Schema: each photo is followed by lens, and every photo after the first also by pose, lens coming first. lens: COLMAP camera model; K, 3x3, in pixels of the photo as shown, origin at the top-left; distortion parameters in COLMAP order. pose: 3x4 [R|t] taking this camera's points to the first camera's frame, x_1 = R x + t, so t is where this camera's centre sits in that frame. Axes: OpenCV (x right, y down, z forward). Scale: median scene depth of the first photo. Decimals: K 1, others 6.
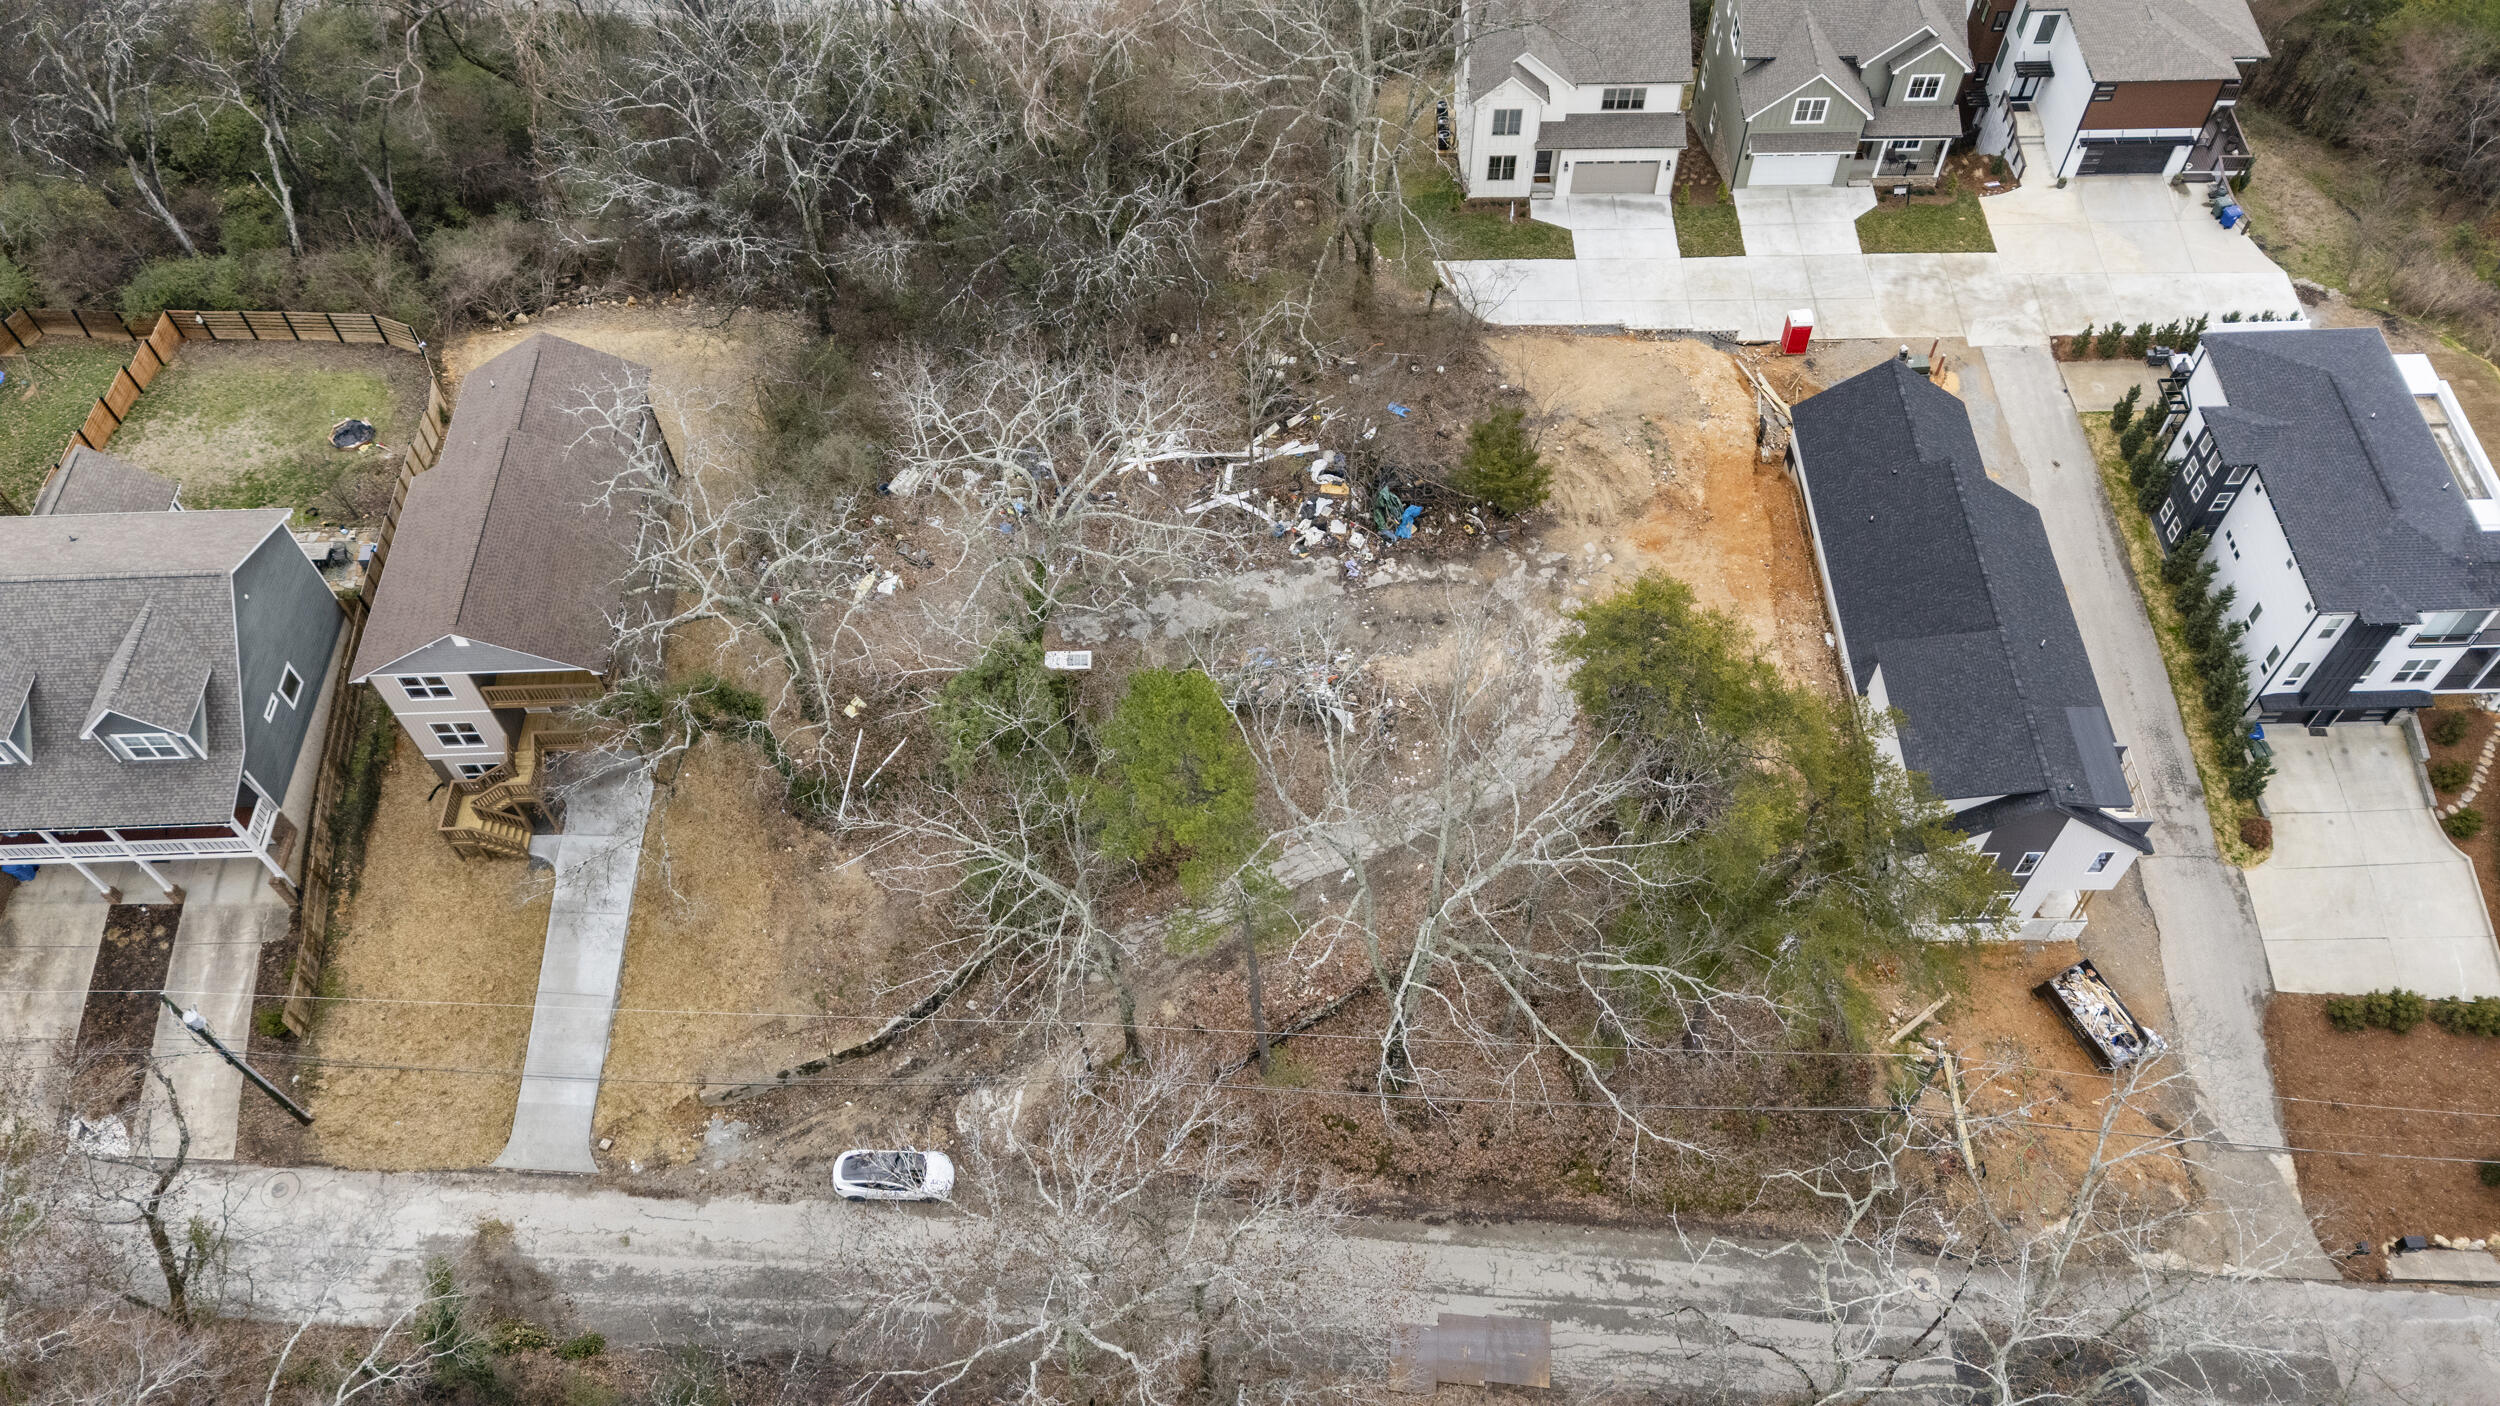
lens RADIAL K [[1837.3, 0, 1250.0], [0, 1837.3, 703.0], [0, 0, 1]] dist [0.102711, -0.116700]
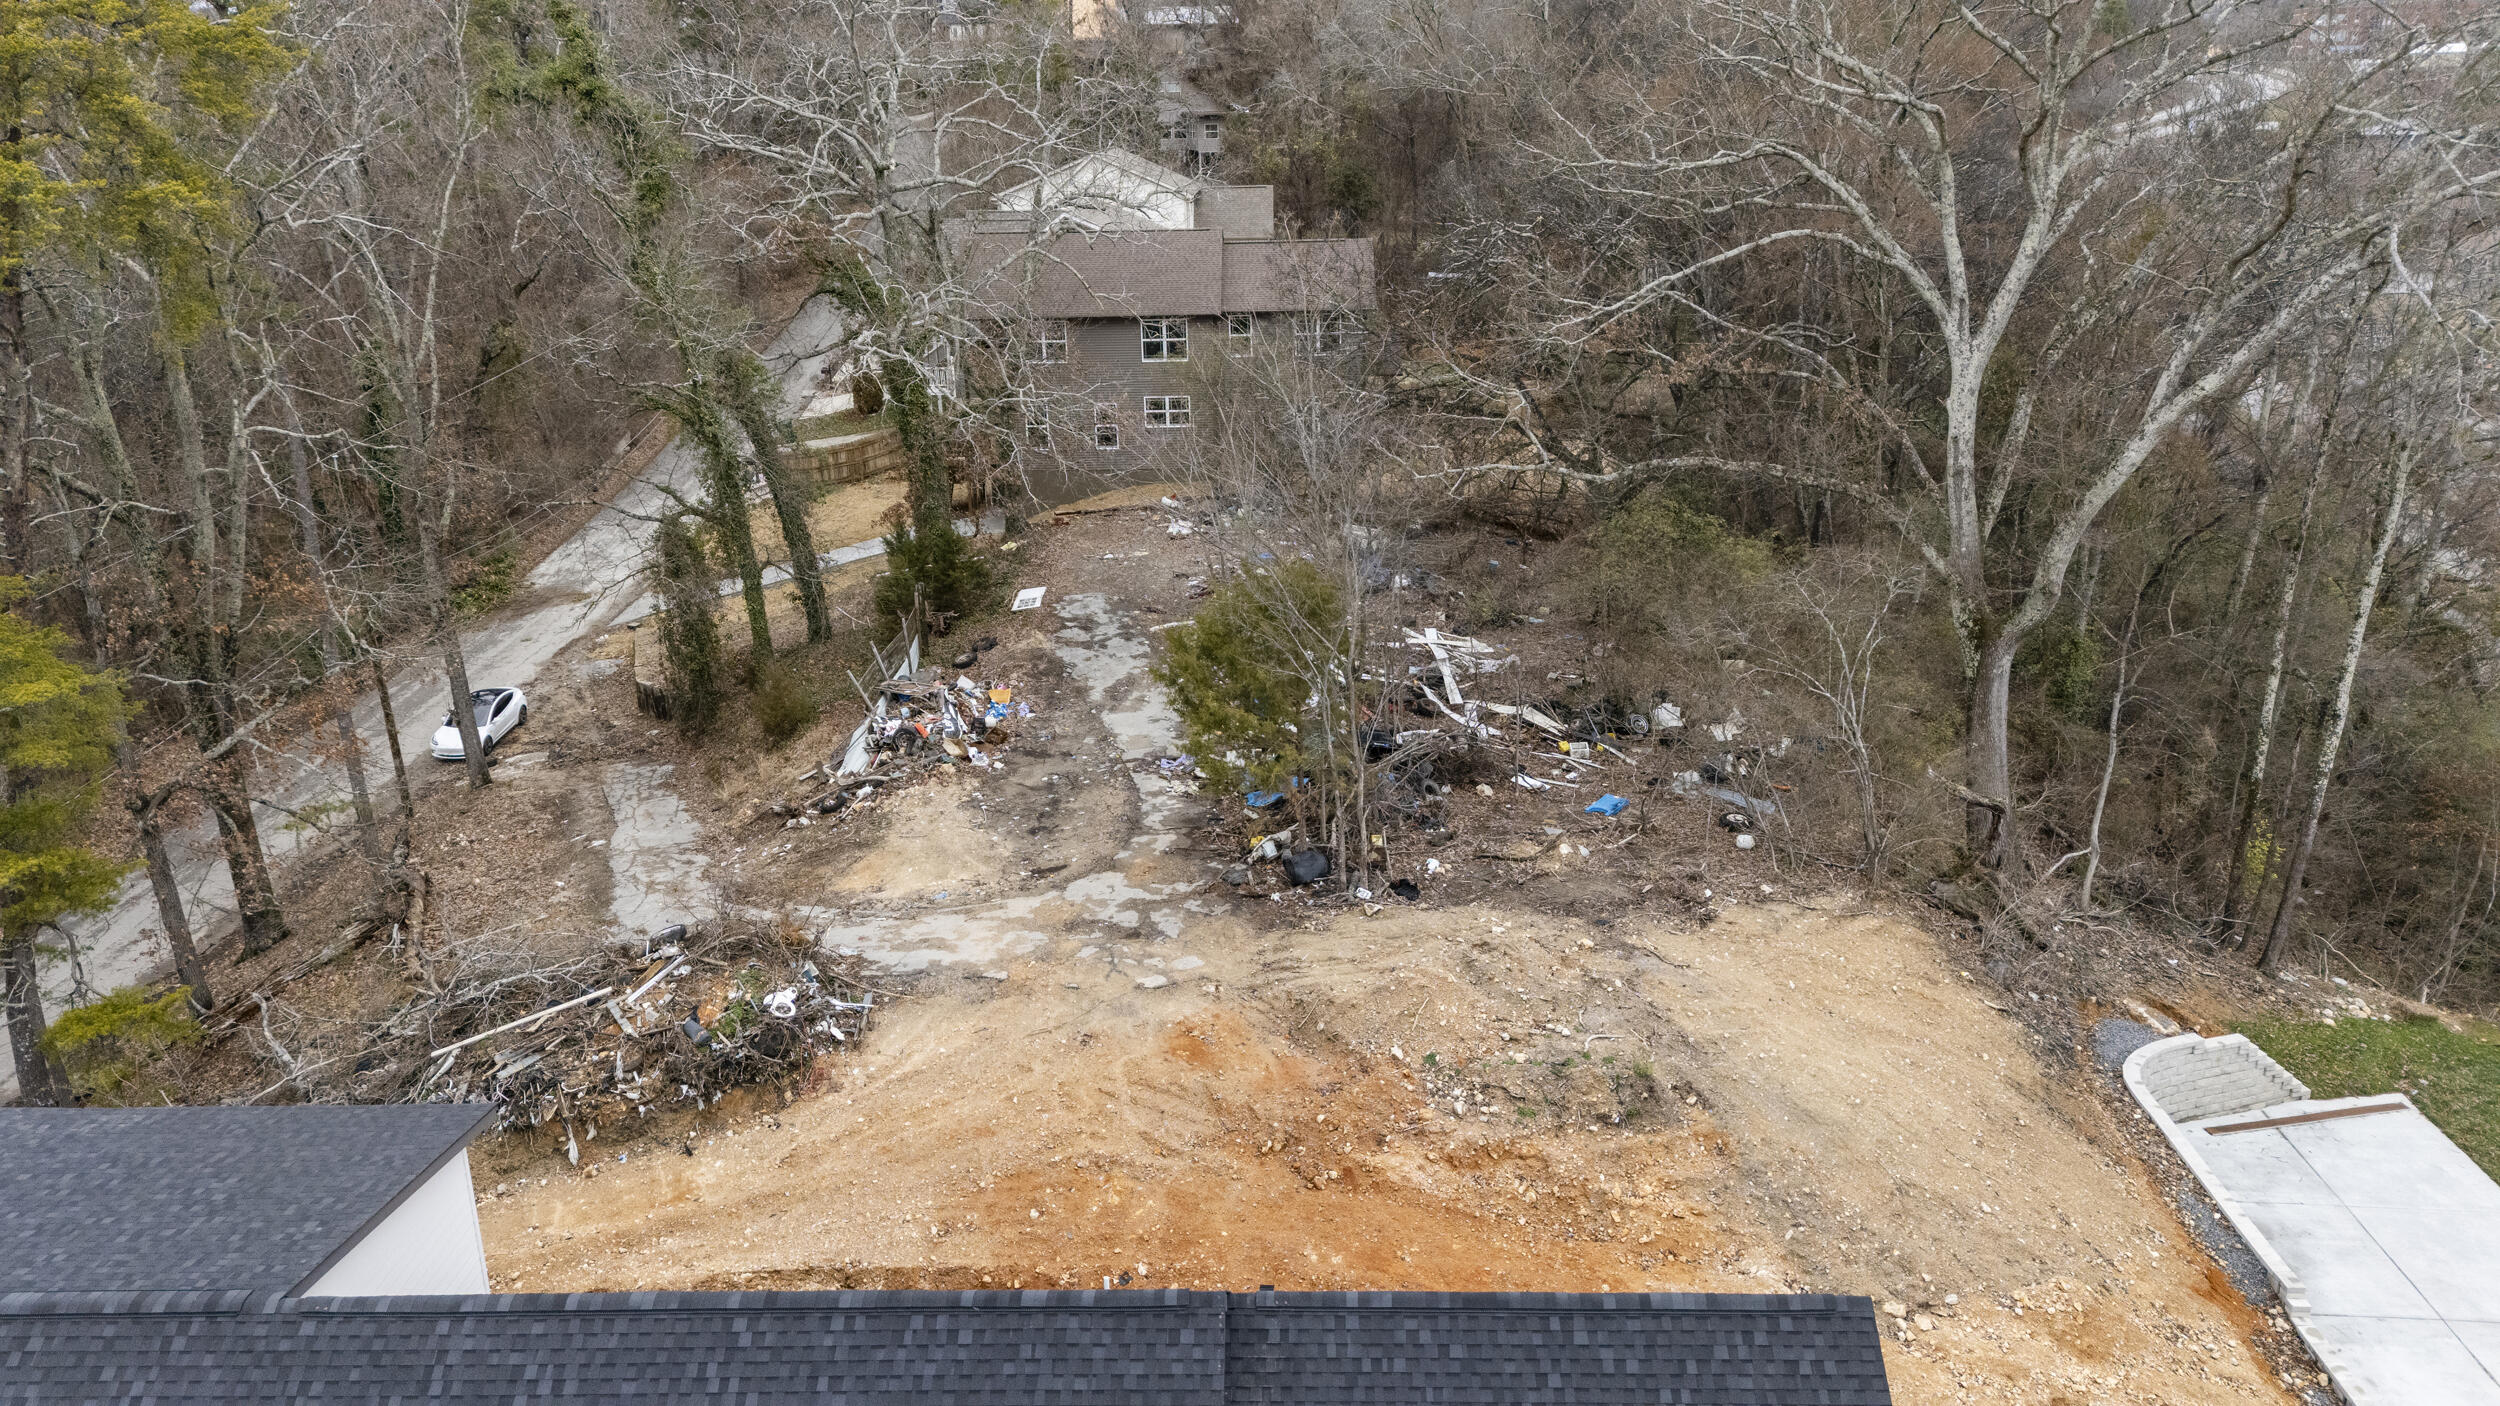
lens RADIAL K [[1837.3, 0, 1250.0], [0, 1837.3, 703.0], [0, 0, 1]] dist [0.102711, -0.116700]
pose [[-0.039449, 0.332342, -0.942333, 0.540179], [-0.797733, 0.557428, 0.229990, -0.217092], [0.601719, 0.760804, 0.243130, 0.846627]]
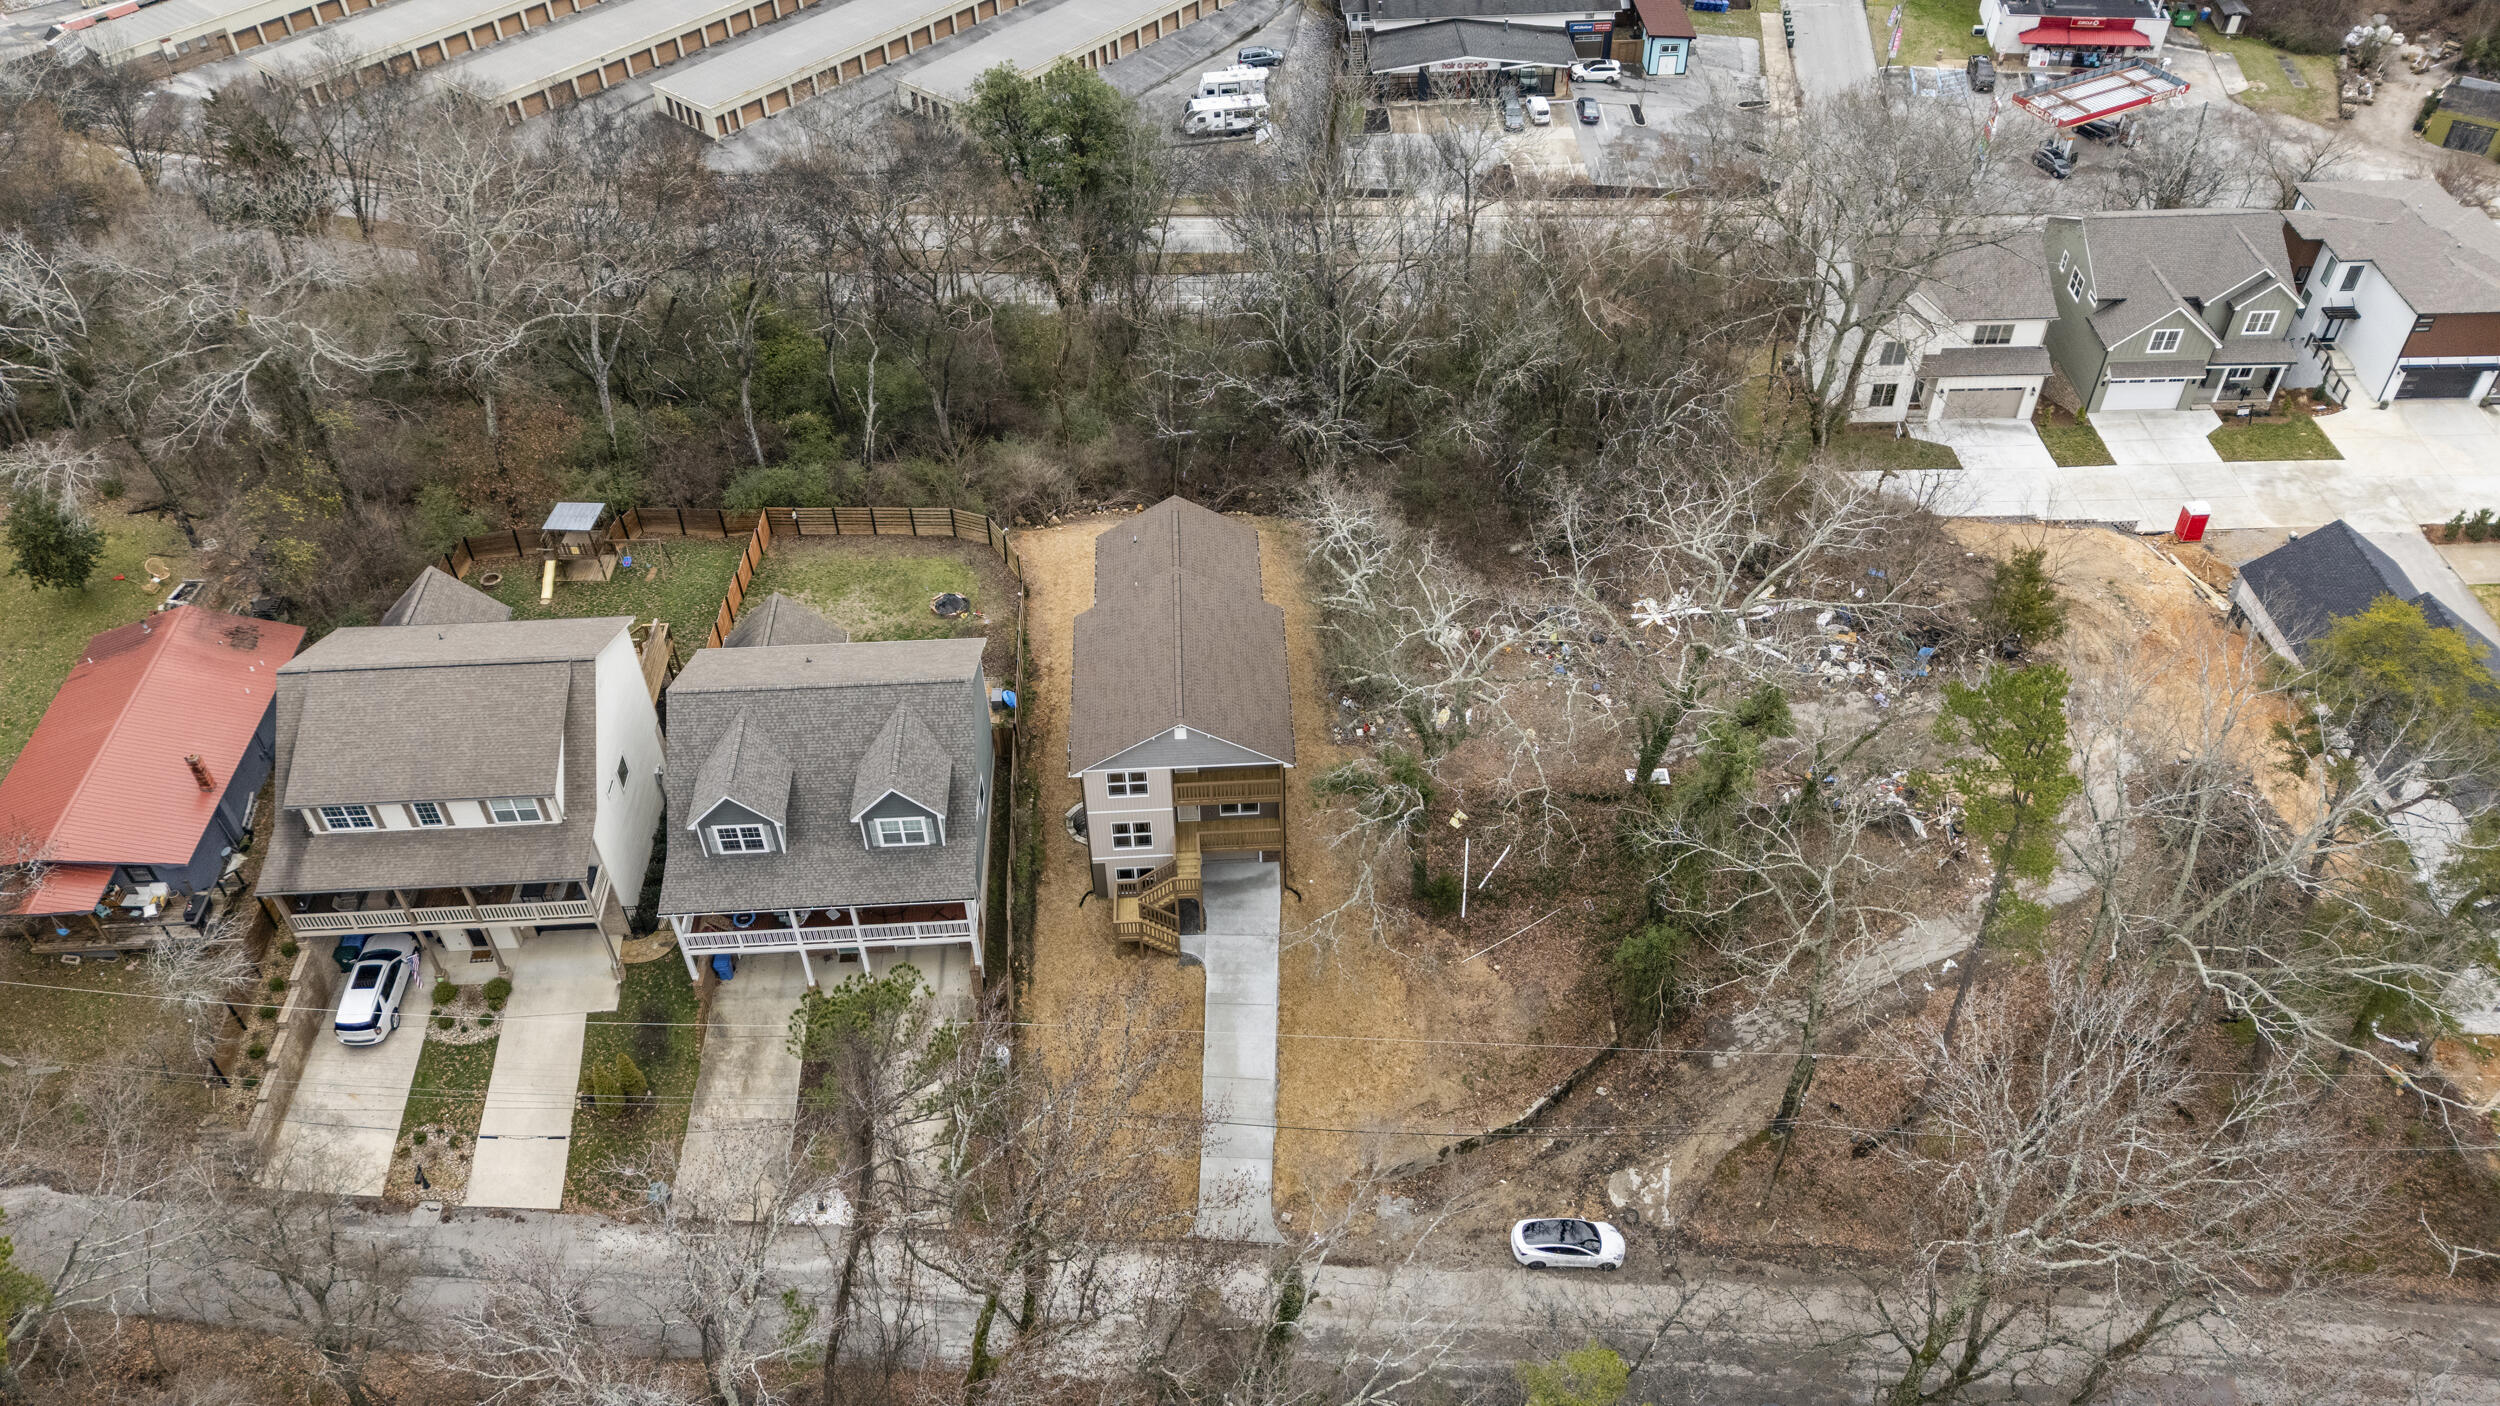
lens RADIAL K [[1837.3, 0, 1250.0], [0, 1837.3, 703.0], [0, 0, 1]] dist [0.102711, -0.116700]
pose [[0.999763, -0.010771, 0.018911, -0.329775], [0.014386, 0.979103, -0.202857, 0.141584], [-0.016331, 0.203081, 0.979026, -0.066587]]
